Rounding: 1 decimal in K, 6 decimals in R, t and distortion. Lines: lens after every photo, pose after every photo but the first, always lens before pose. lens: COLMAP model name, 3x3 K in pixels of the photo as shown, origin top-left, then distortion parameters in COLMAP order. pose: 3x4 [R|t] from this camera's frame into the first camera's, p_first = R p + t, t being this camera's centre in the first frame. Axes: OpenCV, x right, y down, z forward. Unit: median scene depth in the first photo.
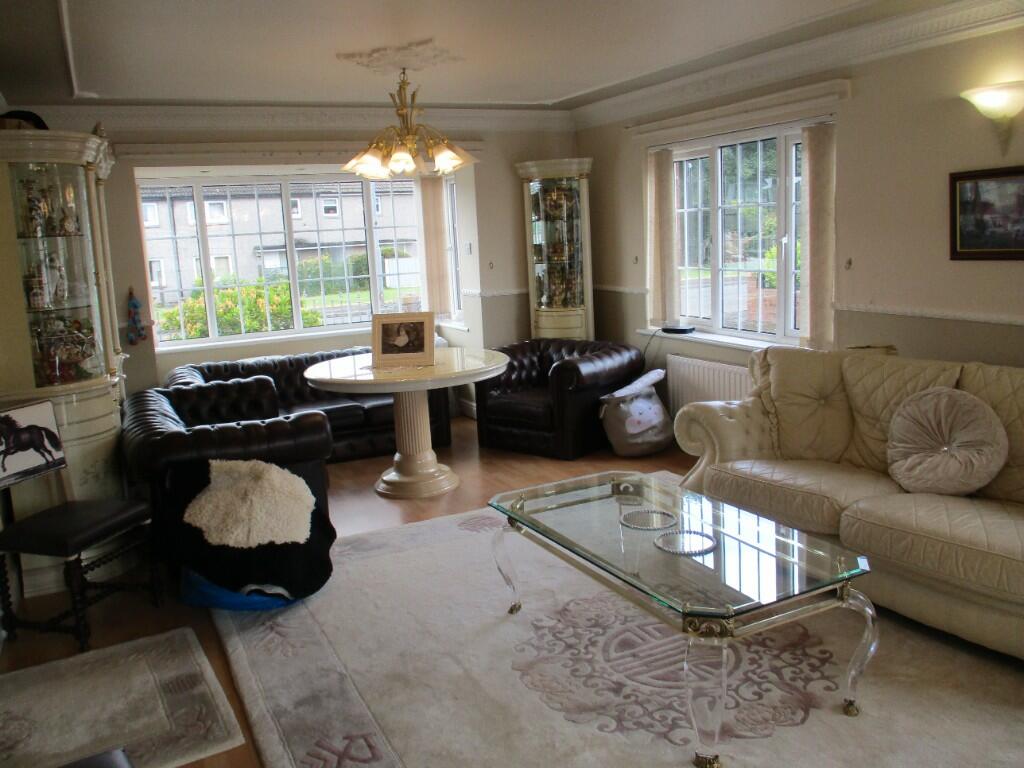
lens RADIAL K [[867.0, 0, 512.6], [0, 867.0, 375.0], [0, 0, 1]] dist [-0.012592, 0.001274]
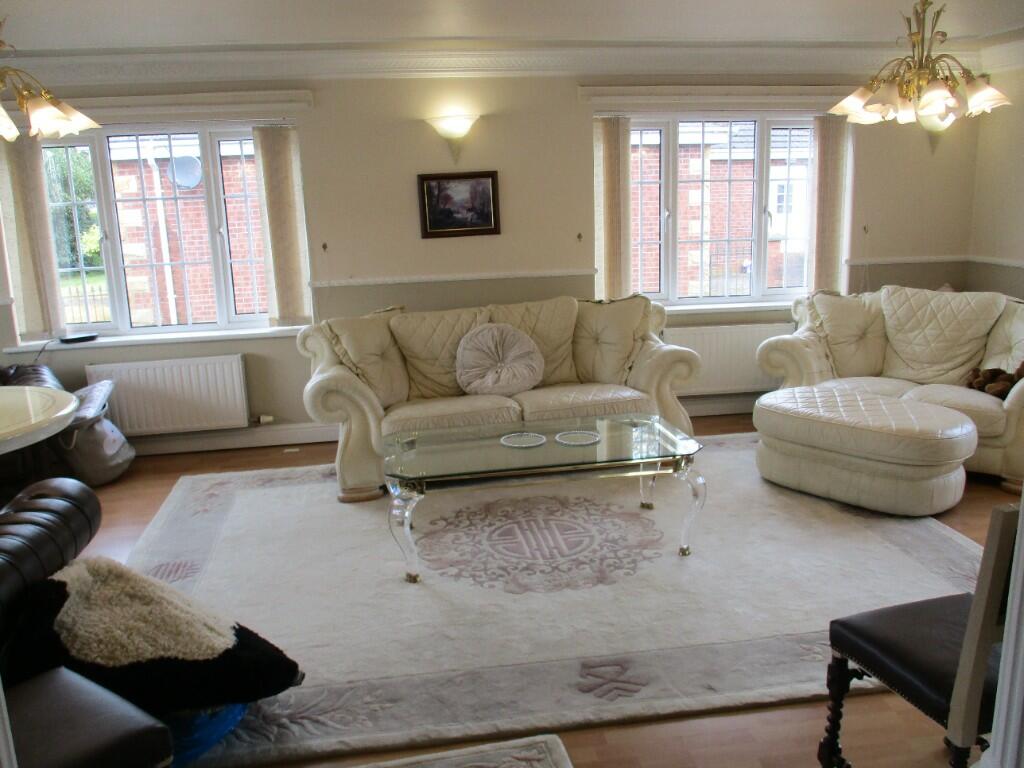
lens RADIAL K [[867.0, 0, 512.6], [0, 867.0, 363.6], [0, 0, 1]] dist [-0.012592, 0.001274]
pose [[0.307942, -0.152710, 0.939069, -0.670667], [0.183494, 0.978036, 0.098875, -0.043407], [-0.933542, 0.141866, 0.329200, 0.394971]]
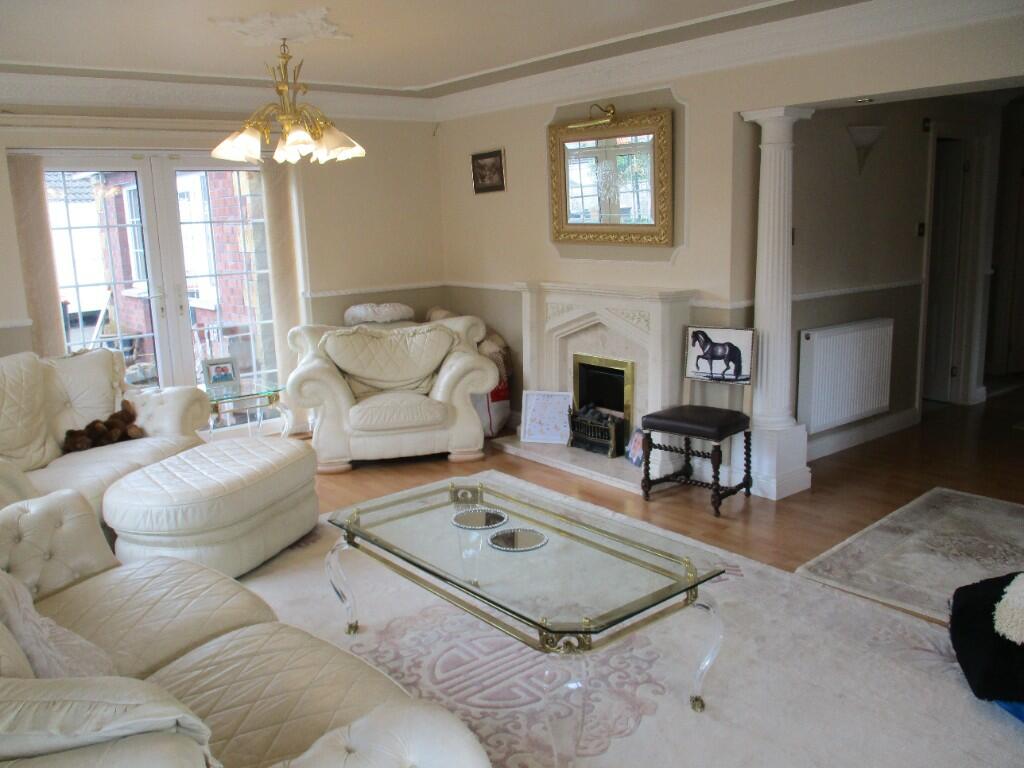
lens RADIAL K [[867.0, 0, 504.1], [0, 867.0, 379.0], [0, 0, 1]] dist [-0.012592, 0.001274]
pose [[-0.974668, 0.114861, -0.191908, 0.221178], [0.038273, 0.931052, 0.362872, -0.220010], [0.220356, 0.346335, -0.911863, 1.197072]]
